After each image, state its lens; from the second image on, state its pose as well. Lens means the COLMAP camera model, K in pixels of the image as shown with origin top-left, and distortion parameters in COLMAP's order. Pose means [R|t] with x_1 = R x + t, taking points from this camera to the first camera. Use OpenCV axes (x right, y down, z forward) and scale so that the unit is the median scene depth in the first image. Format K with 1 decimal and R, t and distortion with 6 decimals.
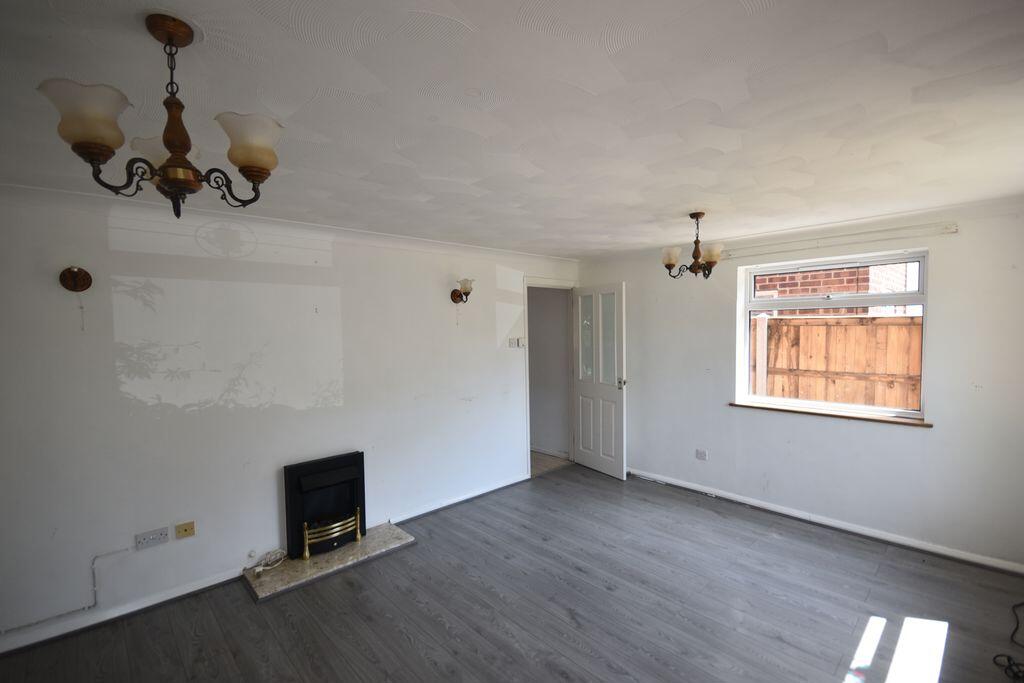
lens RADIAL K [[446.3, 0, 509.4], [0, 446.3, 349.2], [0, 0, 1]] dist [0.012094, -0.015395]
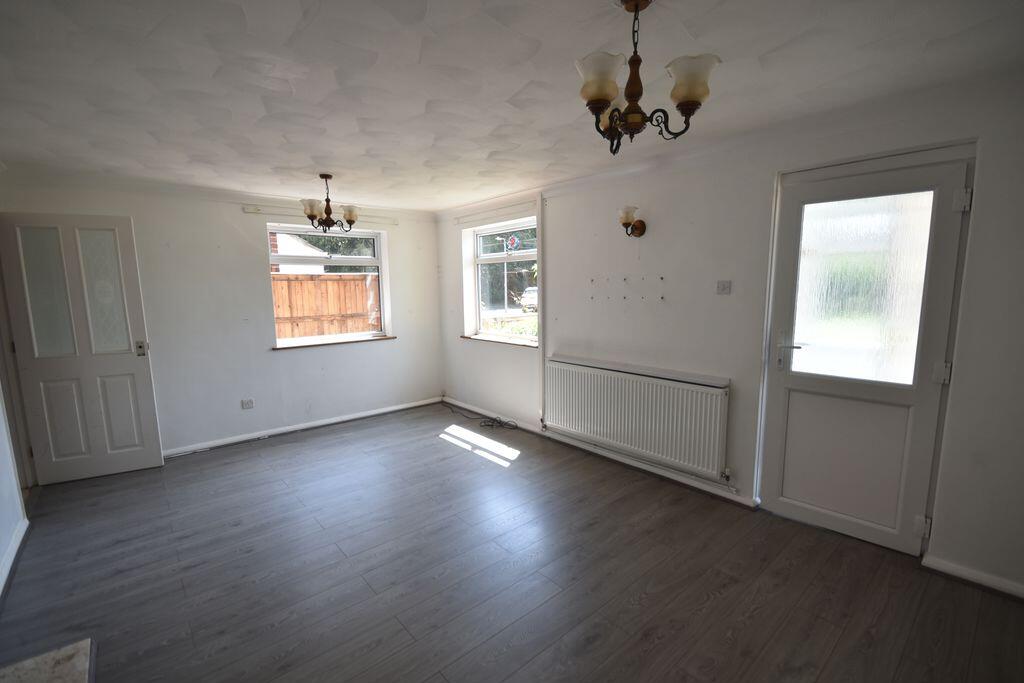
lens RADIAL K [[446.3, 0, 509.4], [0, 446.3, 349.2], [0, 0, 1]] dist [0.012094, -0.015395]
pose [[0.051419, -0.126110, 0.990683, -0.556756], [0.062412, 0.990462, 0.122843, 0.024081], [-0.996725, 0.055514, 0.058799, 0.345973]]
